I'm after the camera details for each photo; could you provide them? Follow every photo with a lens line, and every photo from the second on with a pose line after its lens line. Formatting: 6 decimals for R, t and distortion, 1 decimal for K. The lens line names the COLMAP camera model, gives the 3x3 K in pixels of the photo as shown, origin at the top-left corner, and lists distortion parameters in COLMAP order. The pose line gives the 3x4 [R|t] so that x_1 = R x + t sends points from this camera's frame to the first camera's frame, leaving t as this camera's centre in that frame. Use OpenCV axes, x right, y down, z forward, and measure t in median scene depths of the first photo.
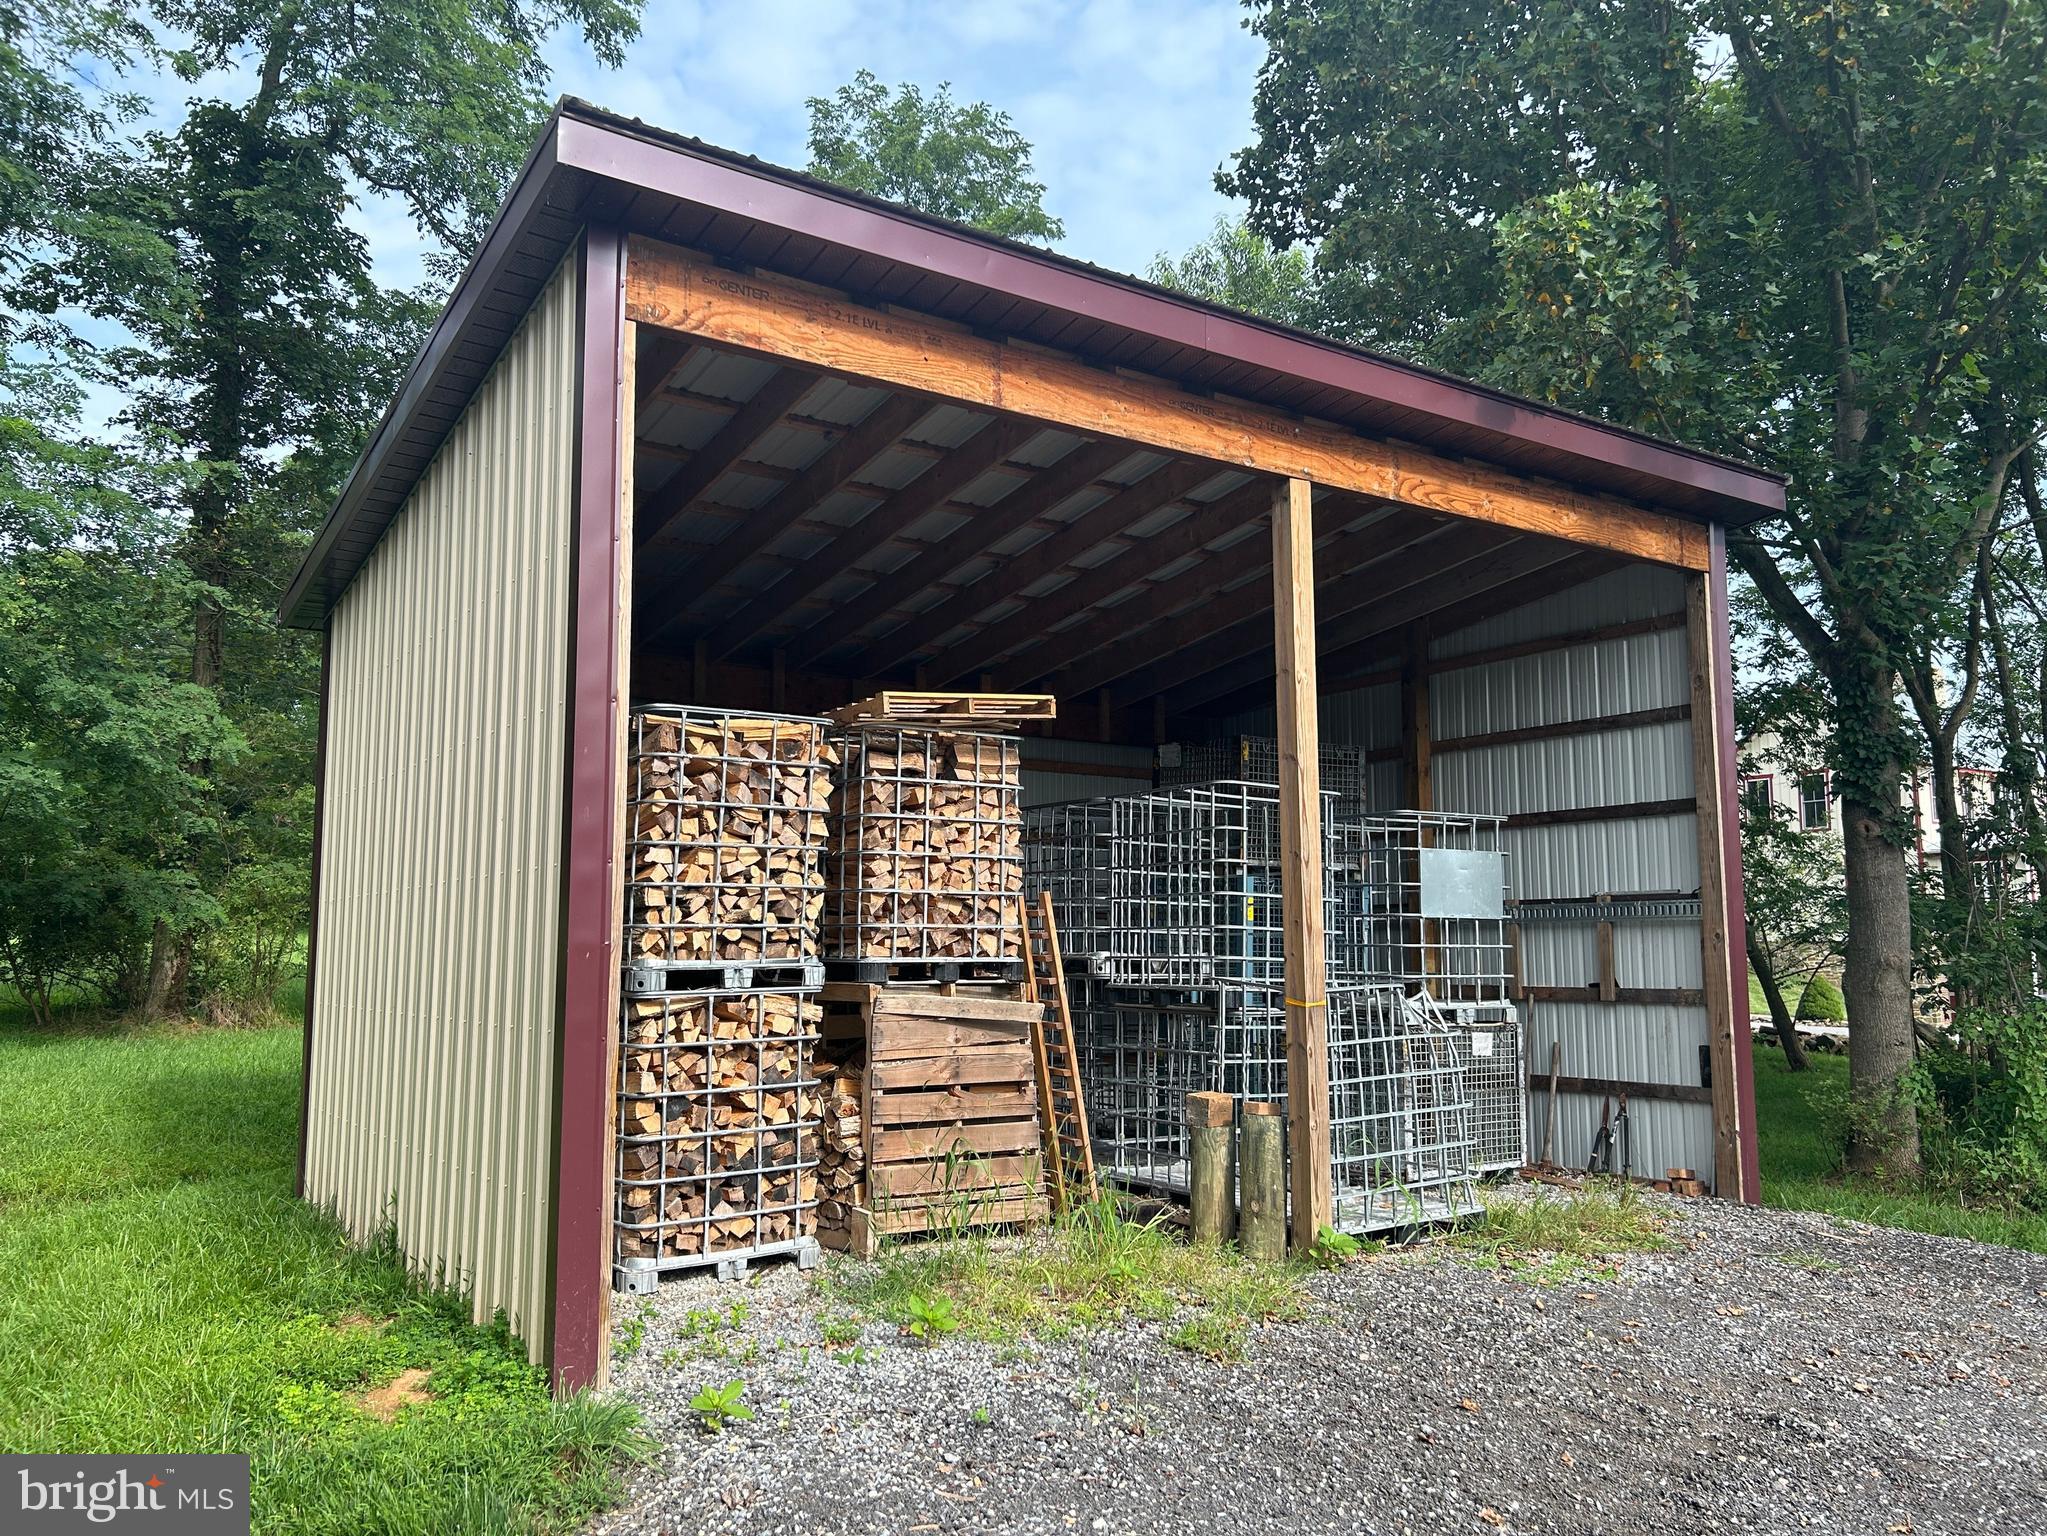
lens RADIAL K [[1543.9, 0, 1023.5], [0, 1543.9, 768.0], [0, 0, 1]] dist [0.045876, -0.037858]
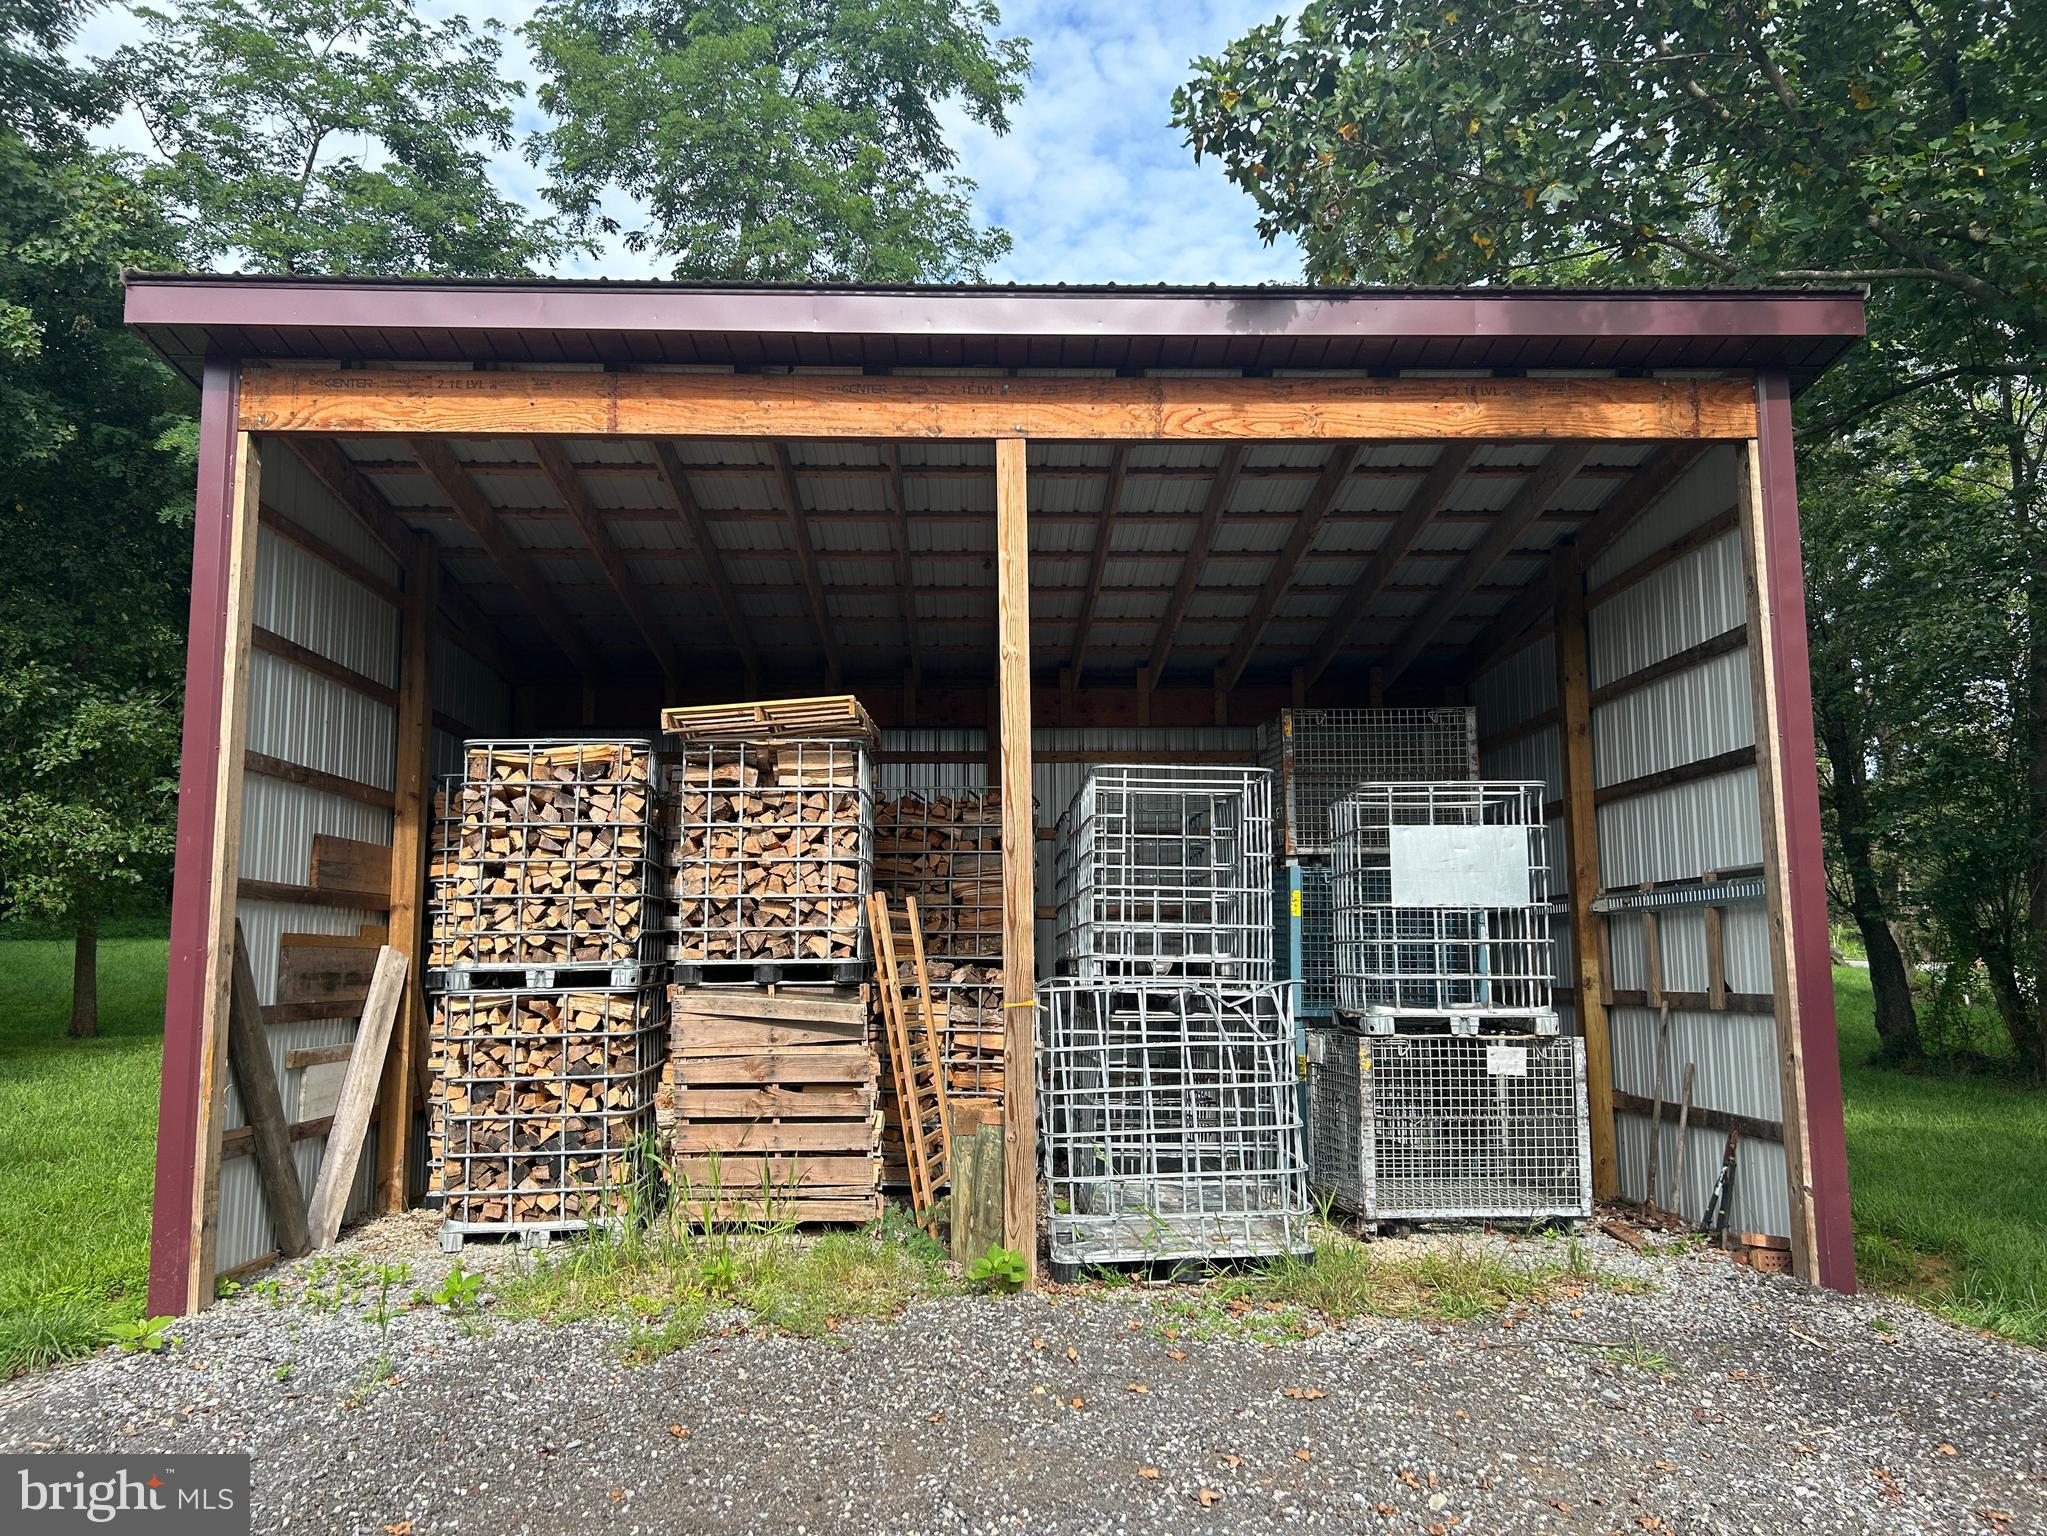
lens RADIAL K [[1568.5, 0, 1023.5], [0, 1568.5, 768.0], [0, 0, 1]] dist [0.030625, -0.002983]
pose [[0.847391, -0.071494, -0.526133, 0.690062], [0.069574, 0.997301, -0.023464, 0.033459], [0.526391, -0.016722, 0.850078, 0.211896]]
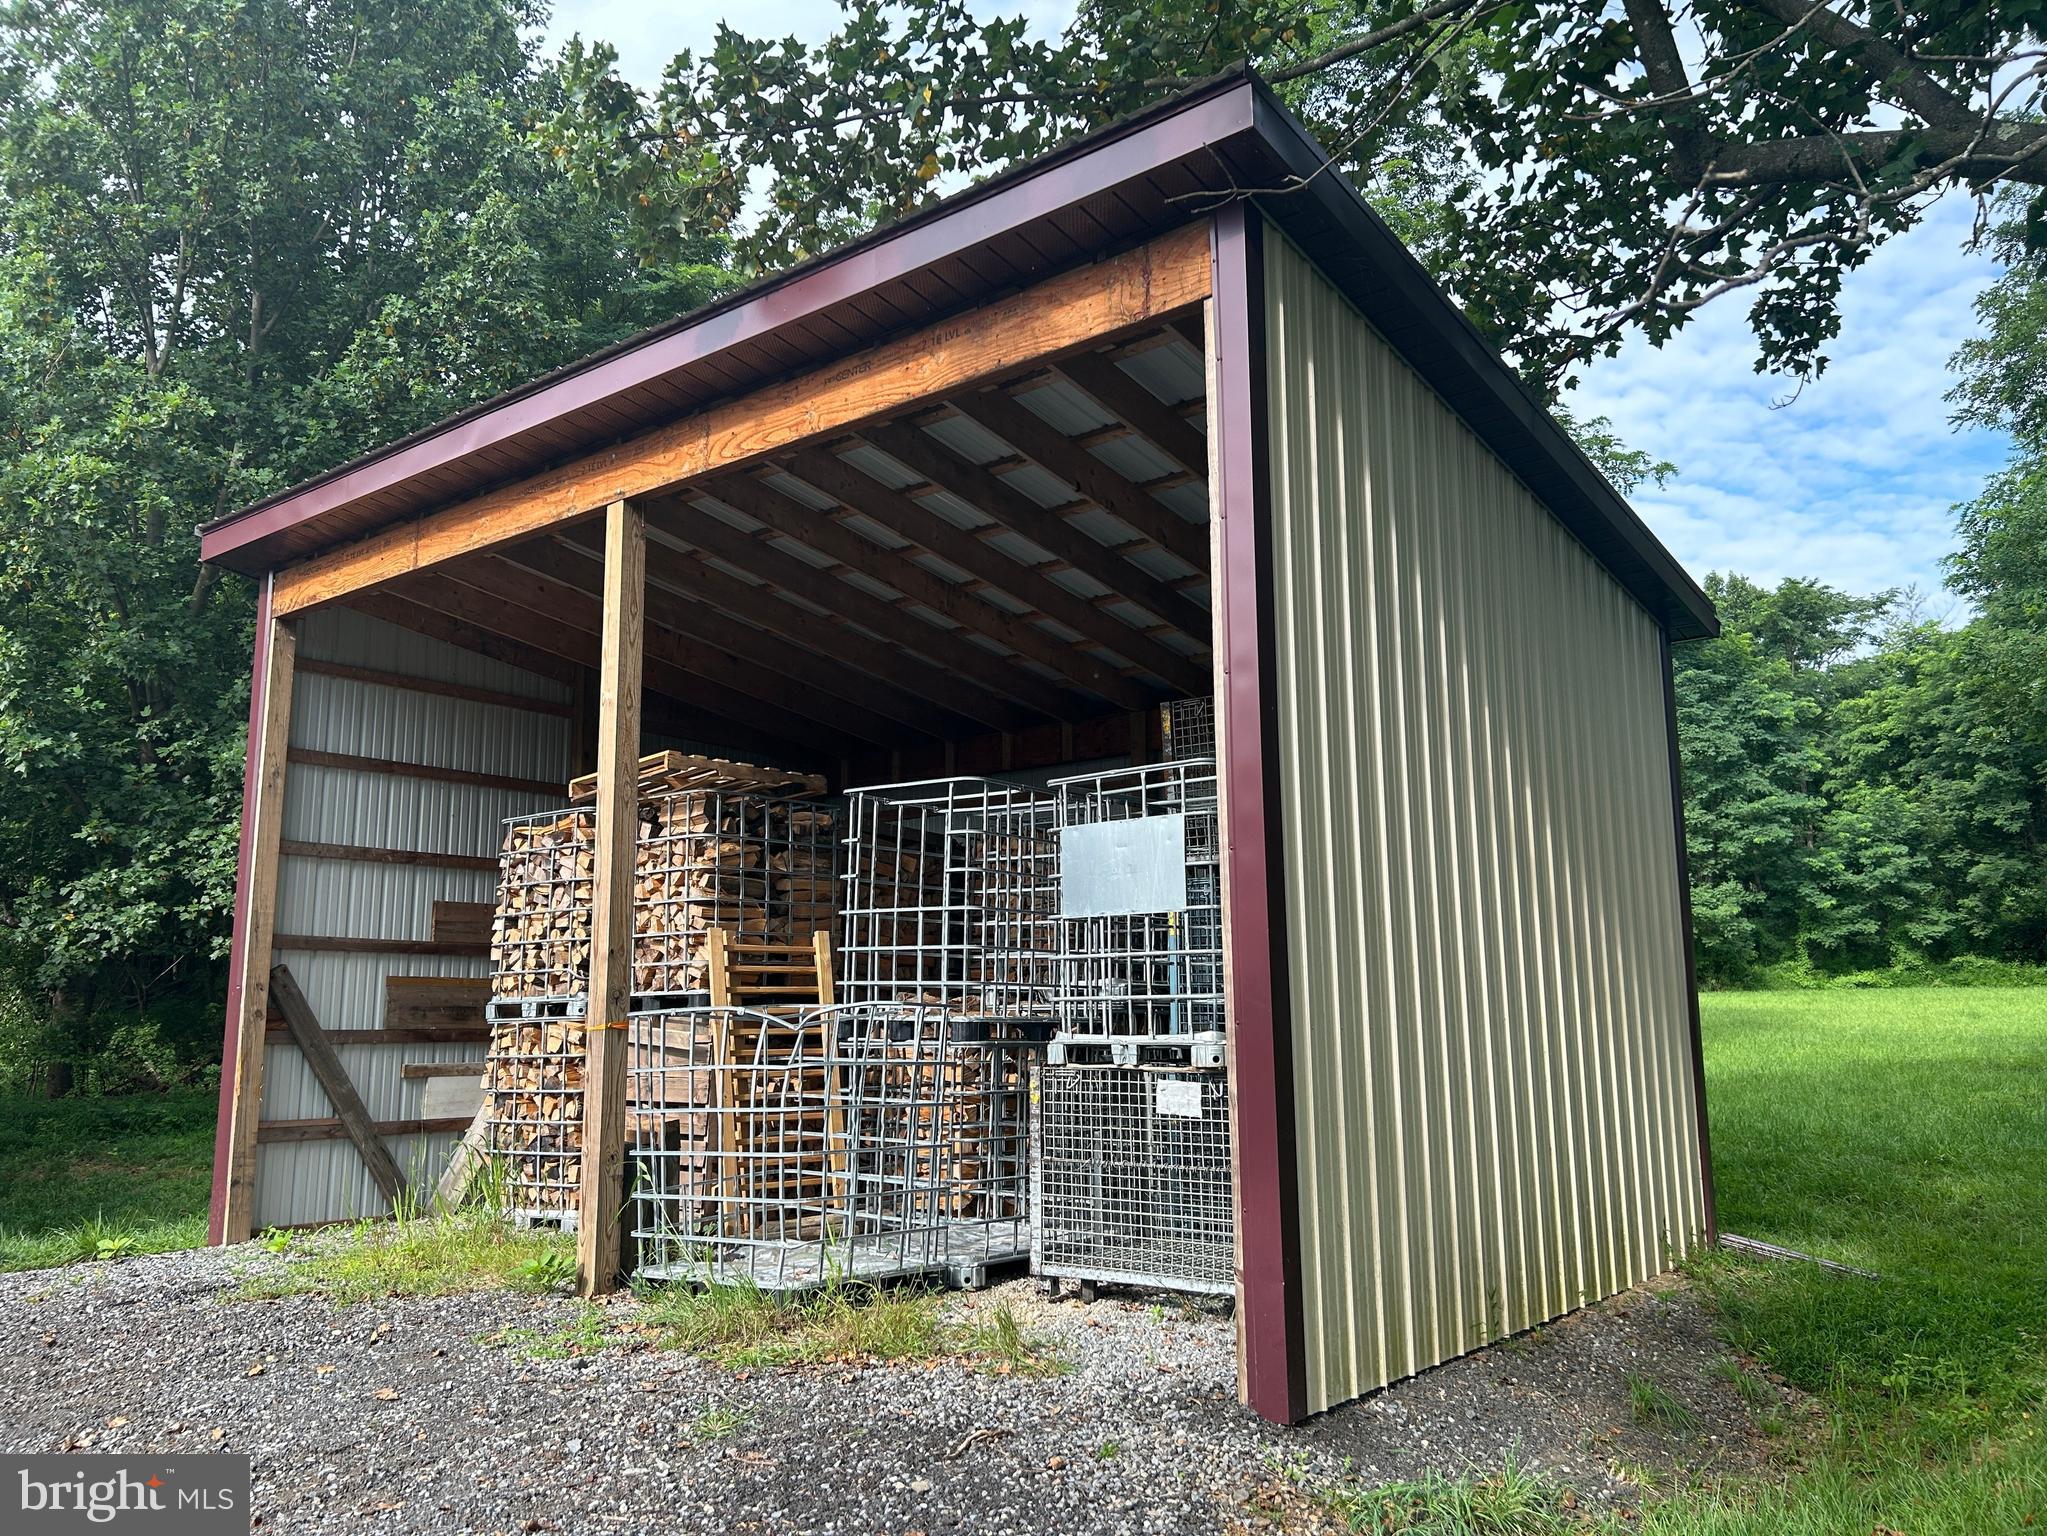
lens RADIAL K [[1543.9, 0, 1023.5], [0, 1543.9, 768.0], [0, 0, 1]] dist [0.045876, -0.037858]
pose [[0.298848, -0.163635, -0.940167, 1.220629], [0.119091, 0.983883, -0.133388, 0.154151], [0.946841, -0.072102, 0.313519, 0.958317]]
